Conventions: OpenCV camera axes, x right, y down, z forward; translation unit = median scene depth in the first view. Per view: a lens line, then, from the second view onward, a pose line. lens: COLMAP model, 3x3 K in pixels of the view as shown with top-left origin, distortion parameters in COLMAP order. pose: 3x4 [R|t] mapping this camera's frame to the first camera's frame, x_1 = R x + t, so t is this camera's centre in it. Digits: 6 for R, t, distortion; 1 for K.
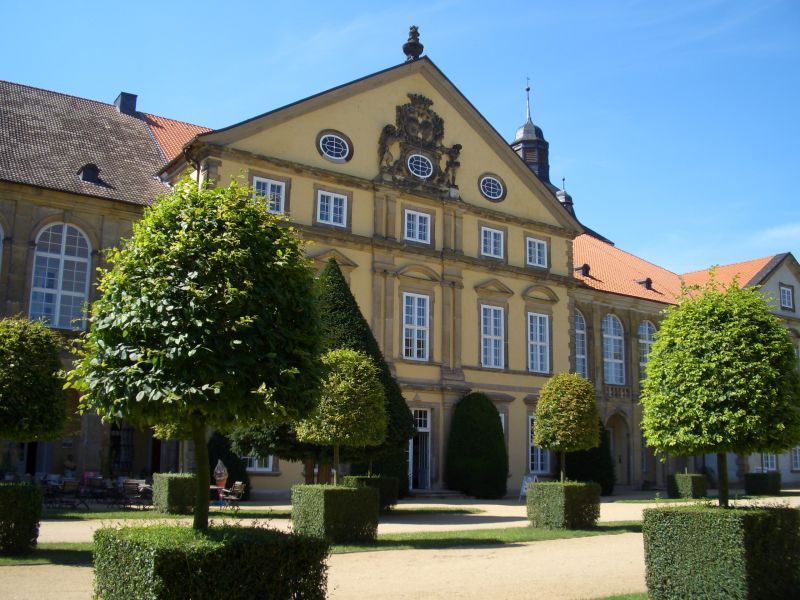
lens RADIAL K [[863.5, 0, 400.0], [0, 863.5, 300.0], [0, 0, 1]] dist [-0.213140, 0.044985]
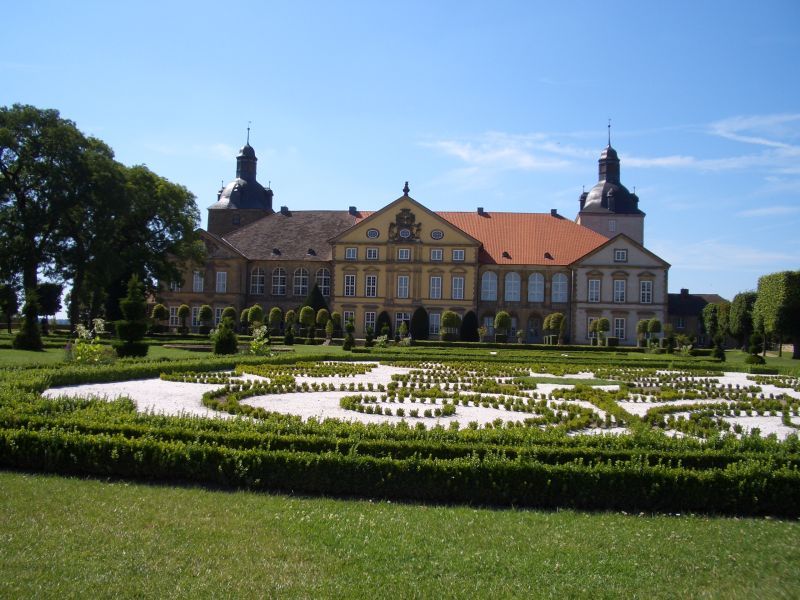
lens RADIAL K [[843.0, 0, 400.0], [0, 843.0, 300.0], [0, 0, 1]] dist [-0.217252, -0.034720]
pose [[0.725878, -0.018767, -0.687568, 2.020320], [0.112230, 0.989463, 0.091476, -0.194885], [0.678606, -0.143566, 0.720335, -1.168786]]
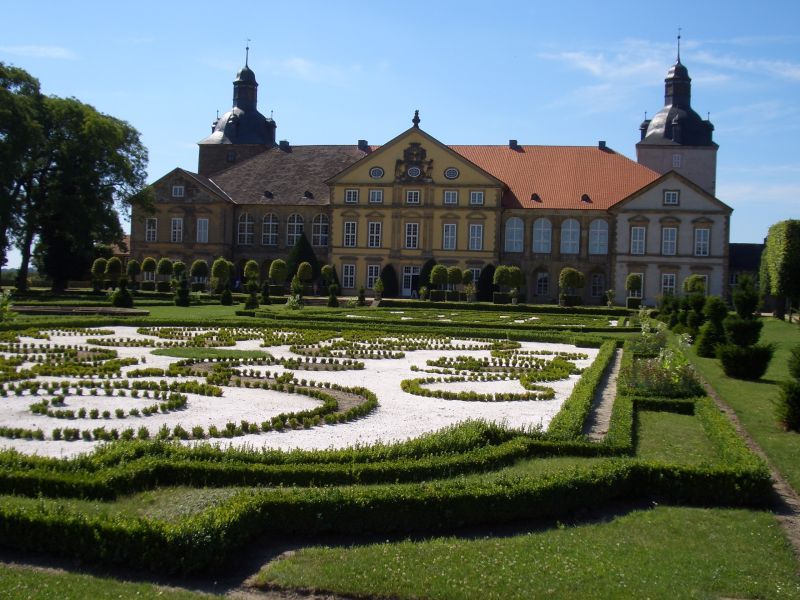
lens RADIAL K [[1014.6, 0, 400.0], [0, 1014.6, 300.0], [0, 0, 1]] dist [-0.152135, 0.035676]
pose [[0.652090, 0.020412, -0.757867, 2.256343], [0.120666, 0.984101, 0.130329, -0.177199], [0.748477, -0.176435, 0.639259, -1.010791]]
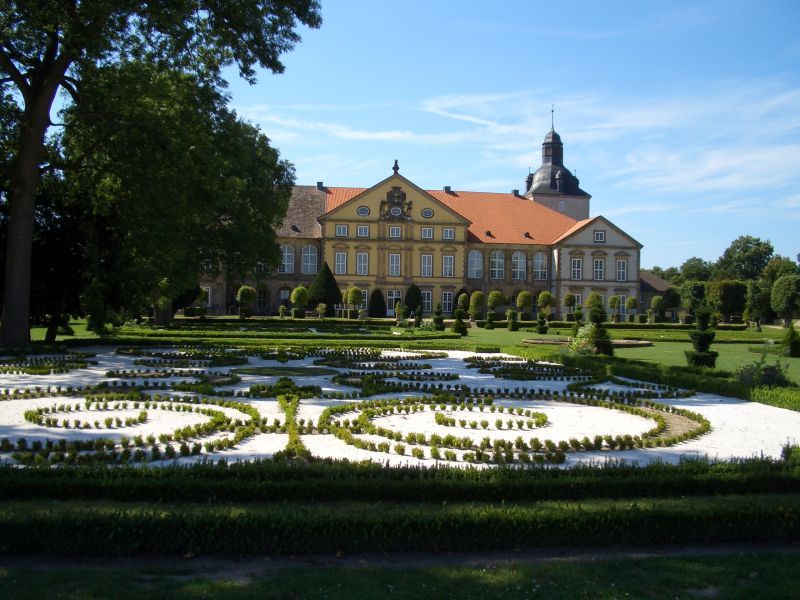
lens RADIAL K [[843.0, 0, 400.0], [0, 843.0, 300.0], [0, 0, 1]] dist [-0.217252, -0.034720]
pose [[0.886451, -0.001225, -0.462821, 1.393297], [0.083101, 0.984166, 0.156560, -0.308526], [0.455301, -0.177244, 0.872517, -1.623005]]
